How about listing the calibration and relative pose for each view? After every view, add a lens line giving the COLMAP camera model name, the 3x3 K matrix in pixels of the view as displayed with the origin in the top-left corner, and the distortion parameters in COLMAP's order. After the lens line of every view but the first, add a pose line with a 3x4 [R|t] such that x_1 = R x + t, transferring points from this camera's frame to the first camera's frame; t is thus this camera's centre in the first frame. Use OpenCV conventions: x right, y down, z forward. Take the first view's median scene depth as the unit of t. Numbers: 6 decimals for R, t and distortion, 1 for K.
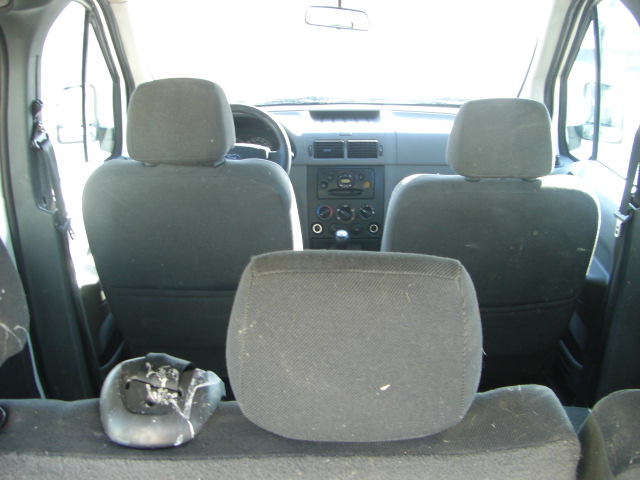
lens RADIAL K [[710.1, 0, 321.5], [0, 710.1, 240.0], [0, 0, 1]] dist [-0.126551, 0.000000]
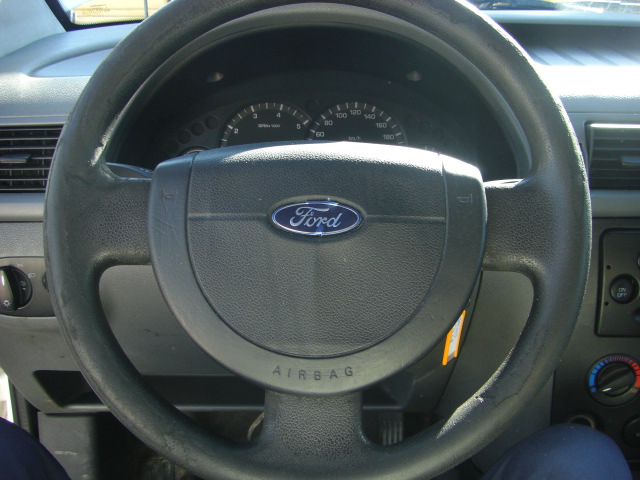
lens RADIAL K [[710.1, 0, 319.2], [0, 710.1, 243.3], [0, 0, 1]] dist [-0.126551, 0.000000]
pose [[0.997816, -0.012106, 0.064936, -0.130278], [0.007097, 0.997020, 0.076822, -0.116207], [-0.065672, -0.076193, 0.994928, 0.741212]]
